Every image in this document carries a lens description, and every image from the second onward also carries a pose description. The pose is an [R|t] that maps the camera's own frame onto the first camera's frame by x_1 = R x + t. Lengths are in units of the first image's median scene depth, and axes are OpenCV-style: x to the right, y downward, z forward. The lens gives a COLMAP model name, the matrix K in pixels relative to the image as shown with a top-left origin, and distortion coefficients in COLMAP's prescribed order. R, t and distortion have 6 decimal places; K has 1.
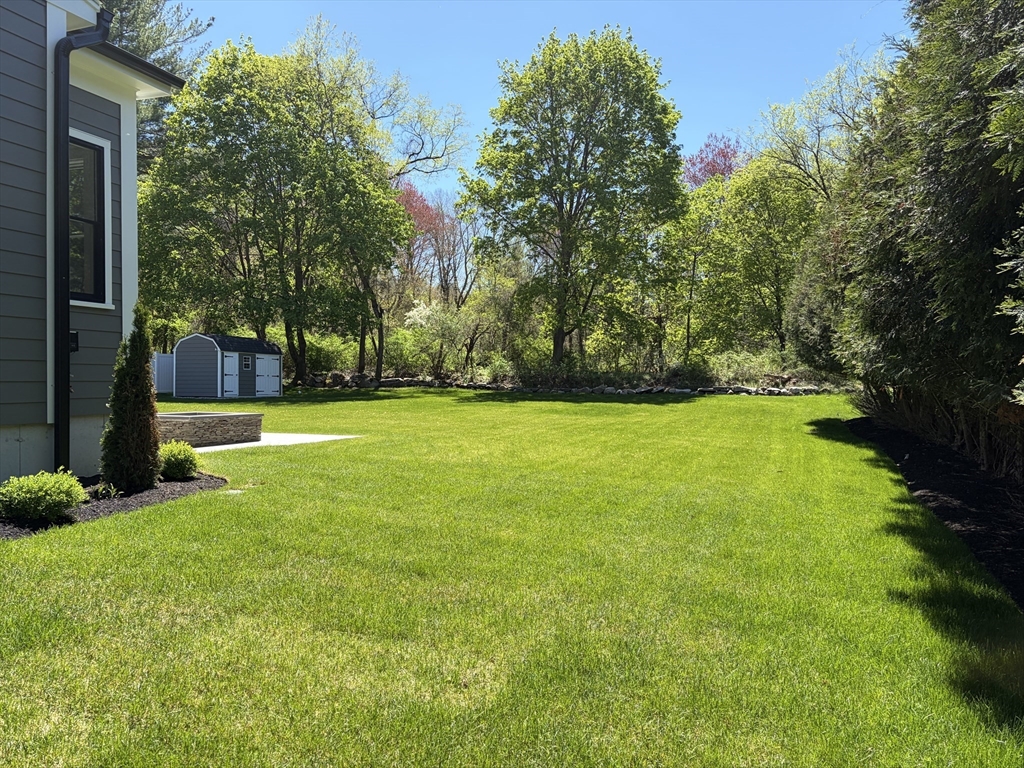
lens RADIAL K [[766.1, 0, 512.0], [0, 766.1, 384.0], [0, 0, 1]] dist [0.059077, -0.001139]
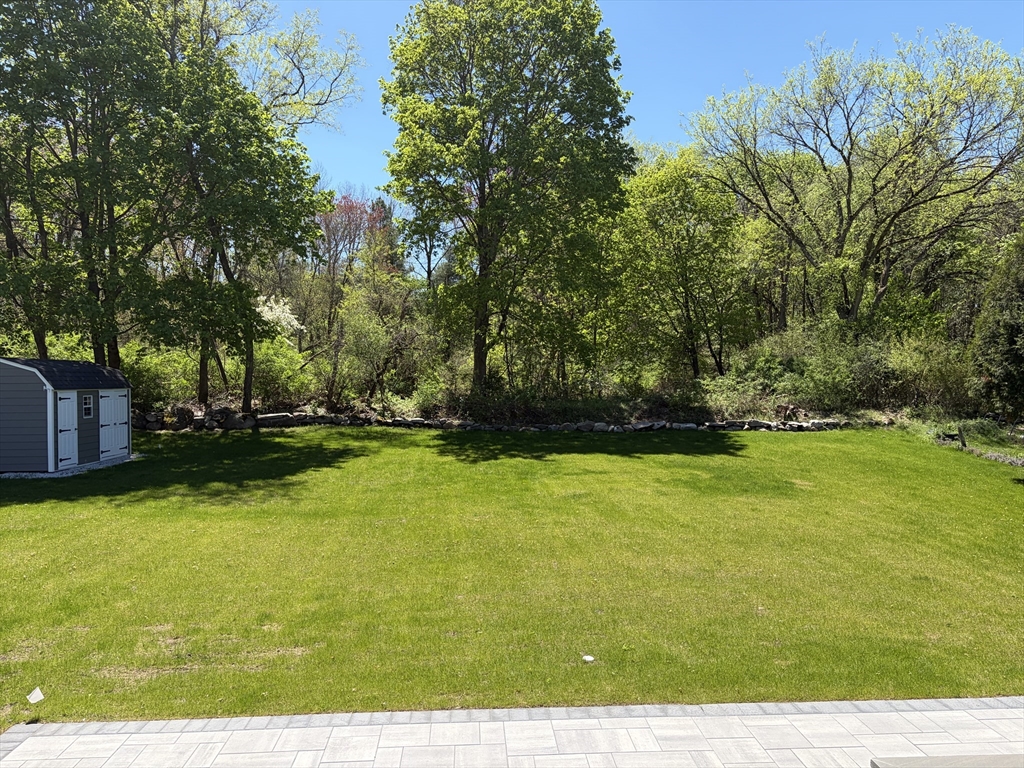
lens RADIAL K [[770.3, 0, 512.0], [0, 770.3, 384.0], [0, 0, 1]] dist [-0.002719, -0.000506]
pose [[0.910780, -0.013697, 0.412665, -0.297217], [0.006471, 0.999800, 0.018903, -0.054701], [-0.412841, -0.014546, 0.910687, 0.339822]]
